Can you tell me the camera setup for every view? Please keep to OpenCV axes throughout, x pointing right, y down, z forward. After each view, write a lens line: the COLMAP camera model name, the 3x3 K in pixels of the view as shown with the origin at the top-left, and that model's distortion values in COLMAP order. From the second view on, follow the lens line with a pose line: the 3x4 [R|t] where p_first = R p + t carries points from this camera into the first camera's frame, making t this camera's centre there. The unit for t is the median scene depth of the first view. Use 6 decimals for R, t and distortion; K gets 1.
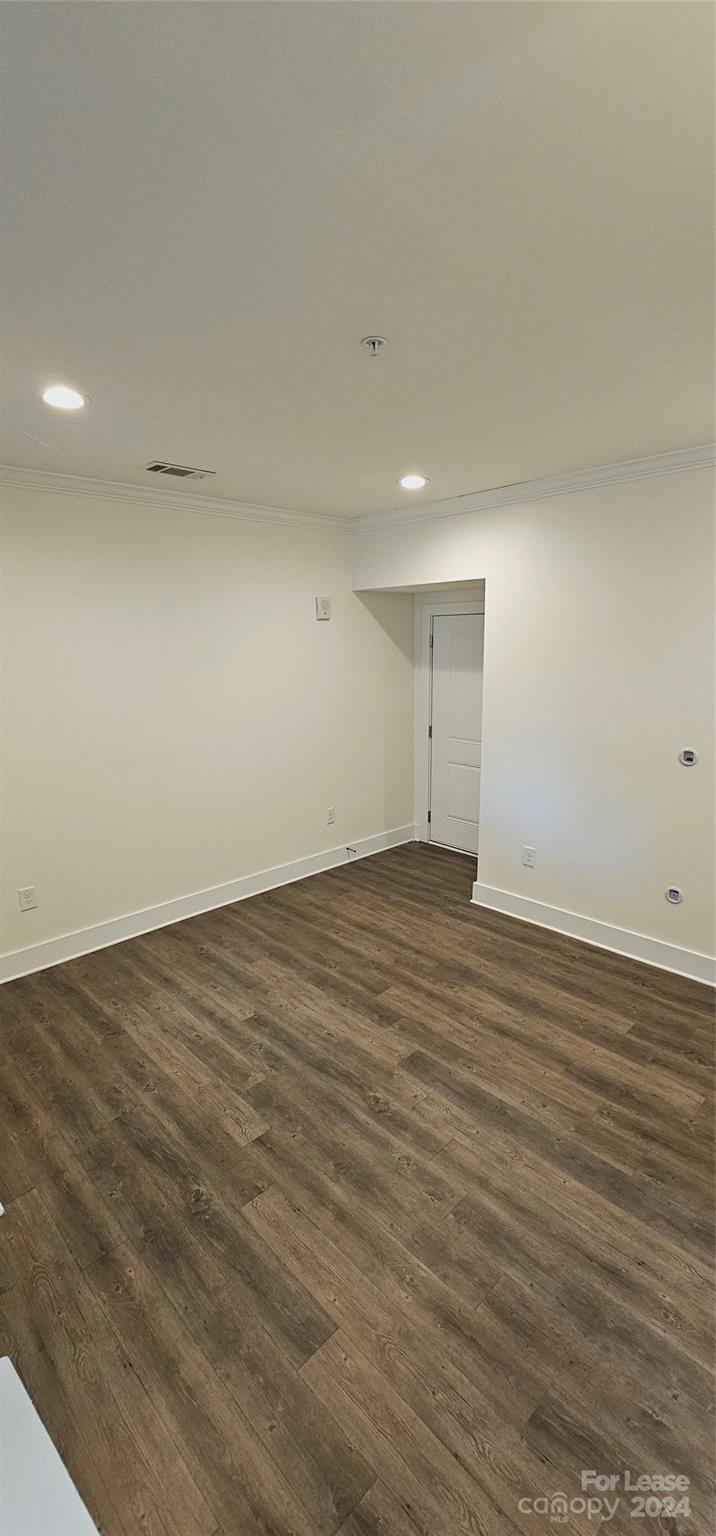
lens RADIAL K [[631.6, 0, 357.7], [0, 631.6, 767.8], [0, 0, 1]] dist [0.002312, 0.000371]
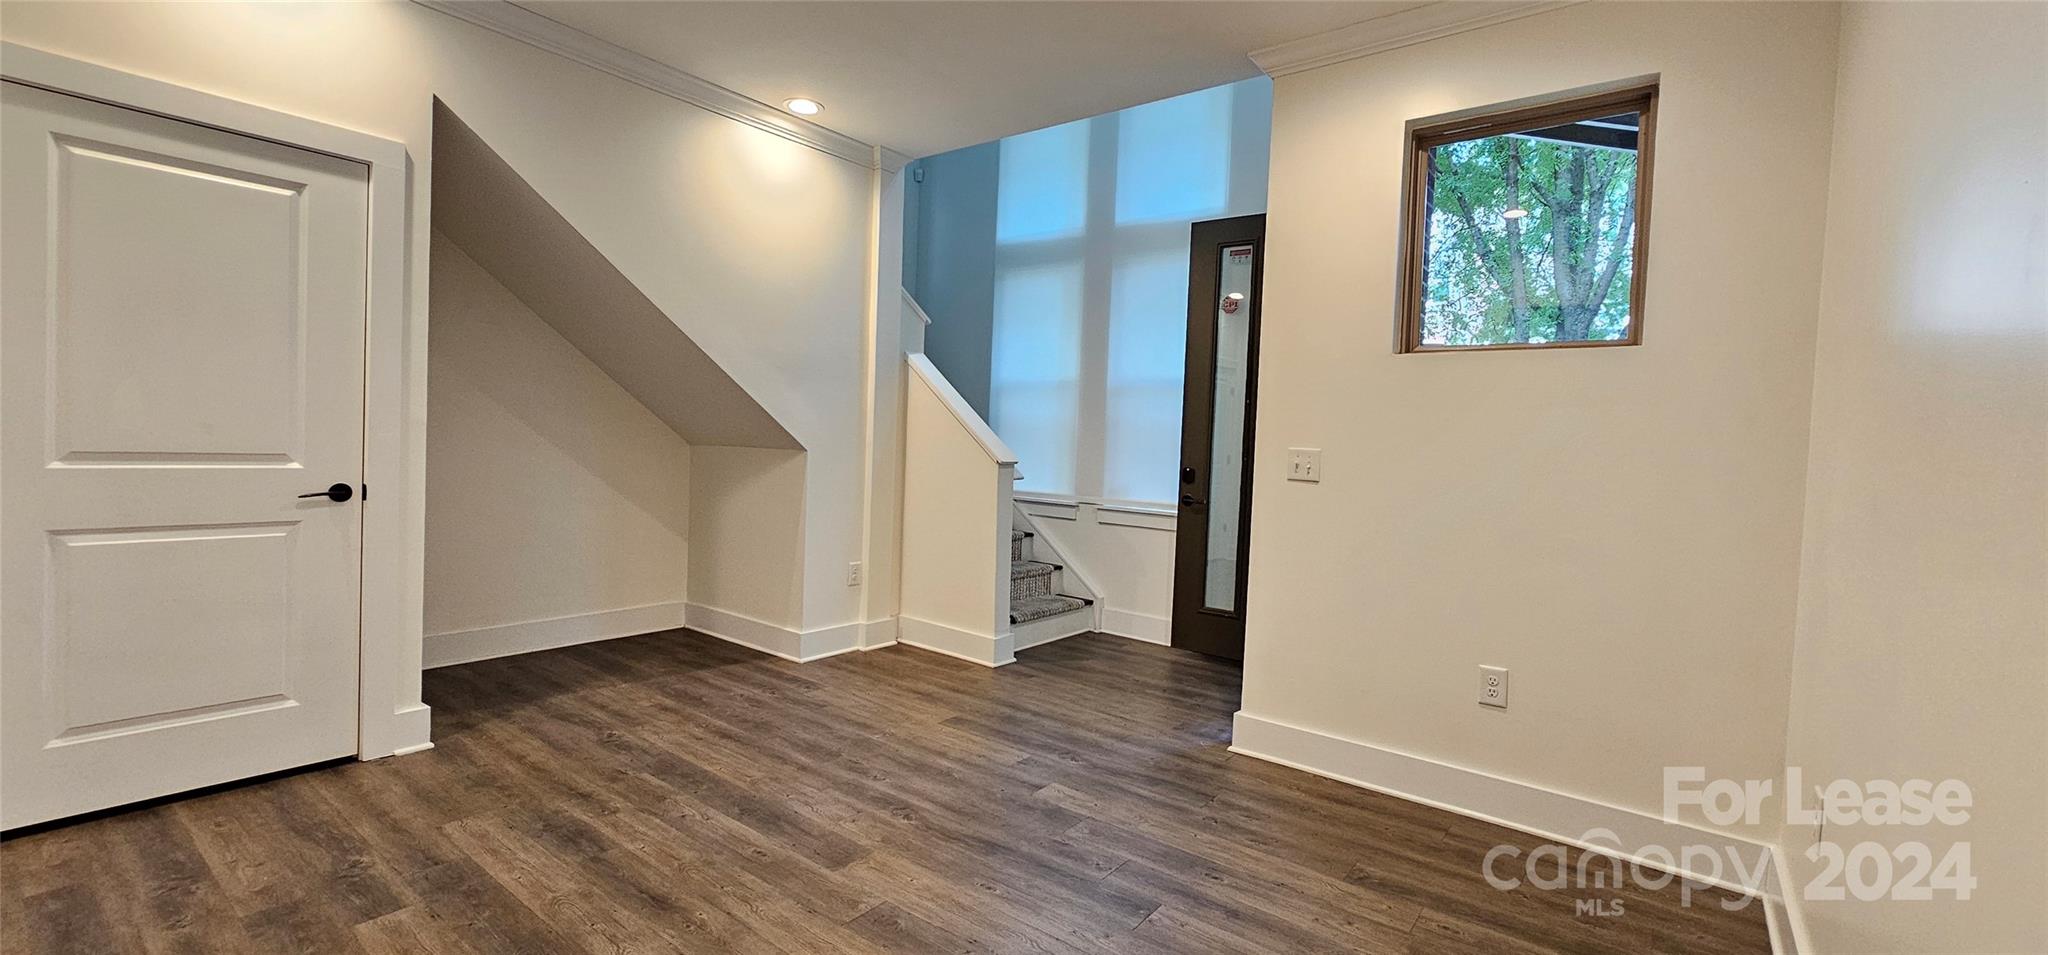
lens RADIAL K [[842.2, 0, 1026.2], [0, 842.2, 471.4], [0, 0, 1]] dist [0.002312, 0.000371]
pose [[-0.988754, -0.019439, -0.148284, 0.046057], [-0.055776, 0.967910, 0.245028, -0.131190], [0.138762, 0.250543, -0.958109, 1.873174]]
